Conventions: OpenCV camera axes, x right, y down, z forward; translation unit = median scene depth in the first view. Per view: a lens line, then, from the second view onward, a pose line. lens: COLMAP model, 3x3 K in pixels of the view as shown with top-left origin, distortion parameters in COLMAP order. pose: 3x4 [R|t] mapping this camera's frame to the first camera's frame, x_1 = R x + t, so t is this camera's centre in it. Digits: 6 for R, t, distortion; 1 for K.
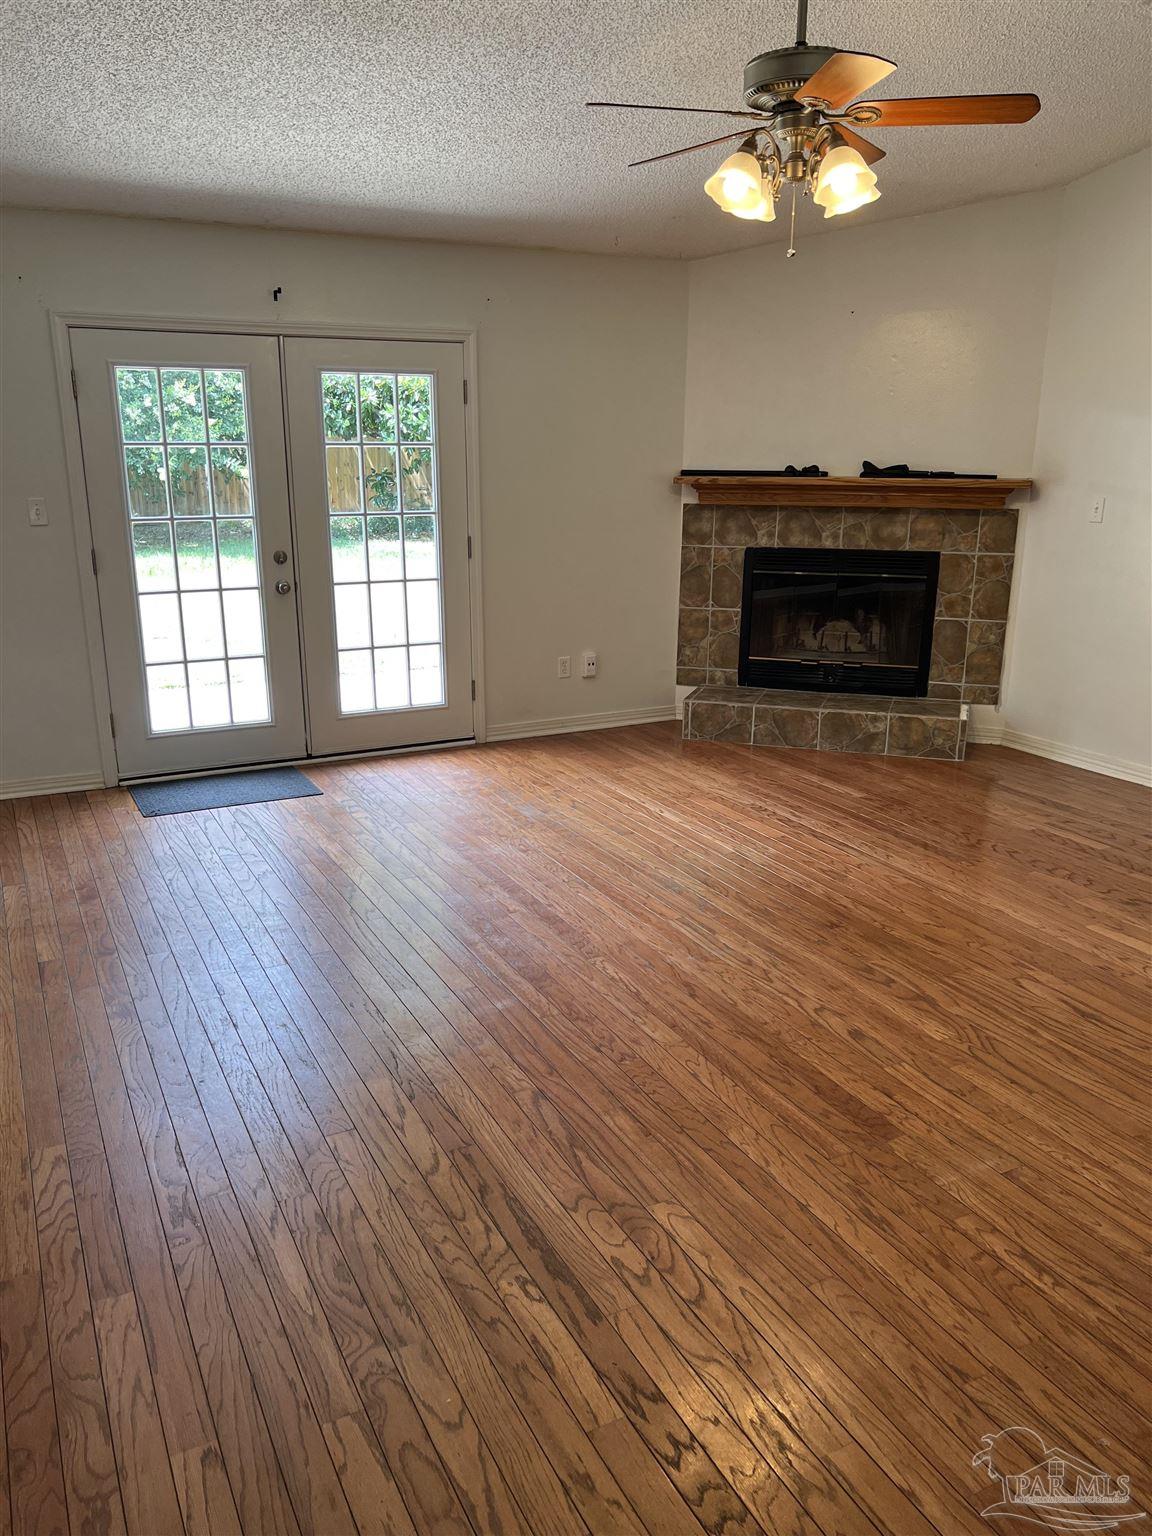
lens RADIAL K [[1155.3, 0, 574.1], [0, 1155.3, 771.2], [0, 0, 1]] dist [0.041581, -0.055042]
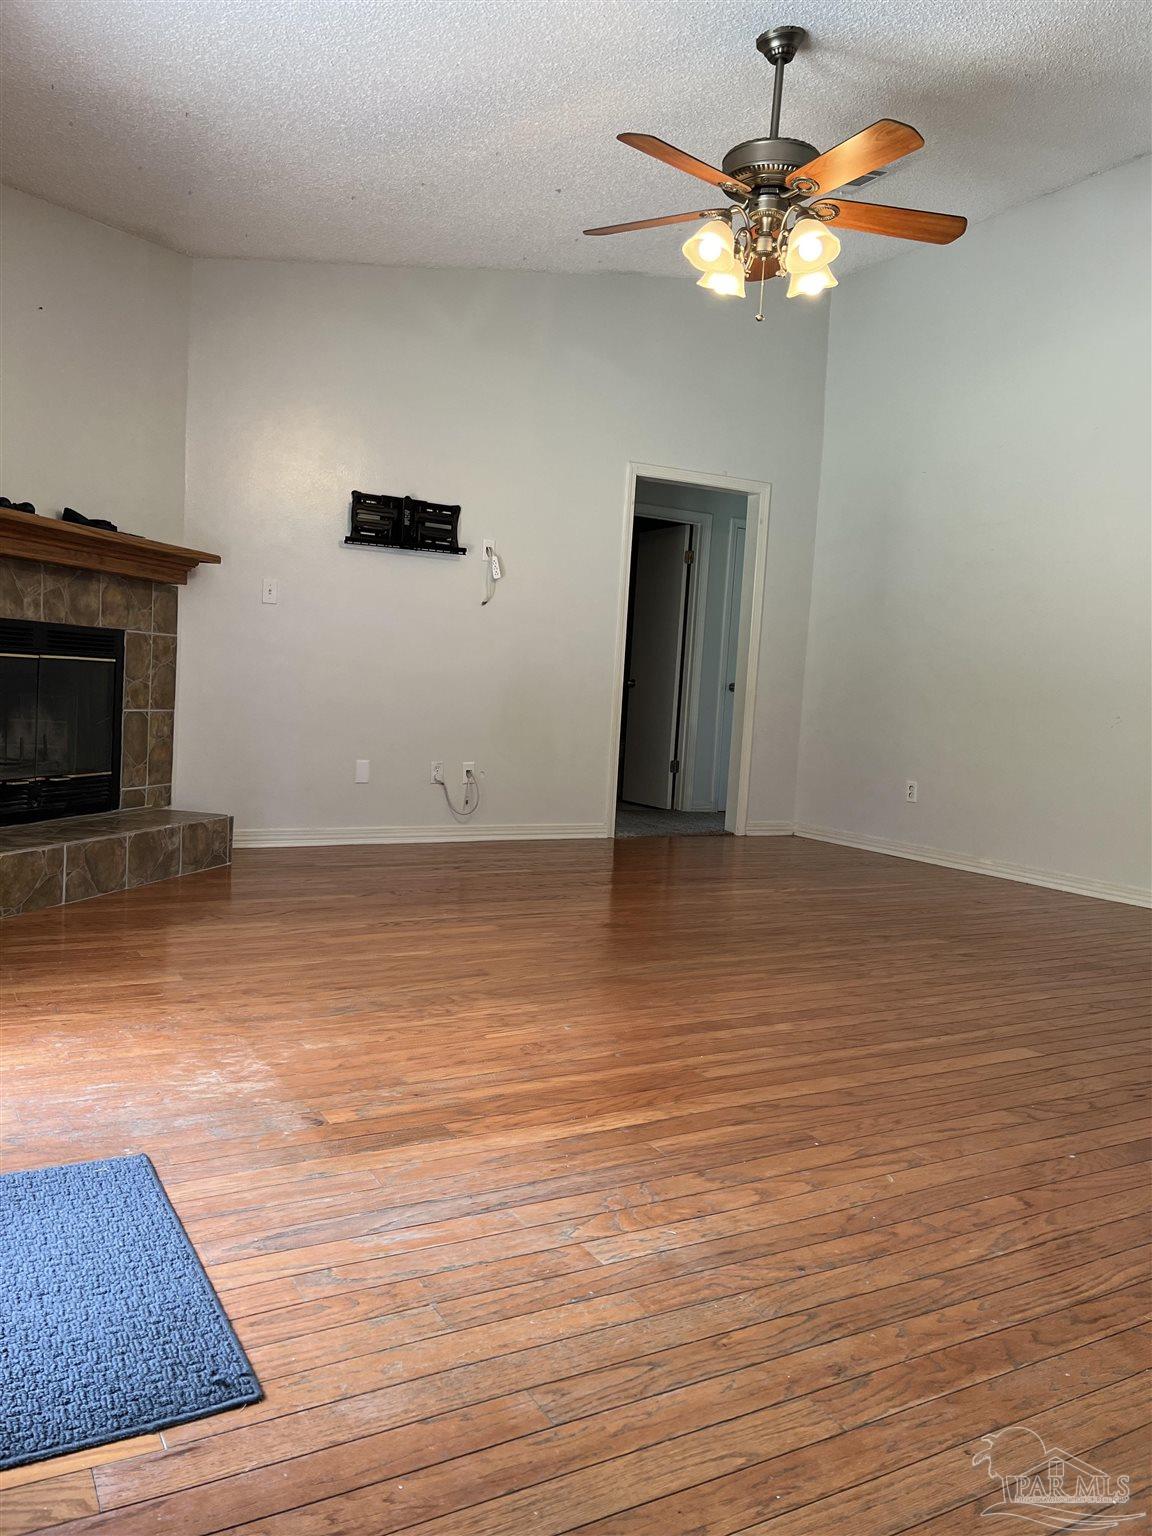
lens RADIAL K [[1155.3, 0, 575.1], [0, 1155.3, 762.7], [0, 0, 1]] dist [0.041581, -0.055042]
pose [[-0.049079, -0.069738, 0.996357, -0.526813], [0.225020, 0.971142, 0.079057, -0.090120], [-0.973117, 0.228080, -0.031971, 0.730904]]
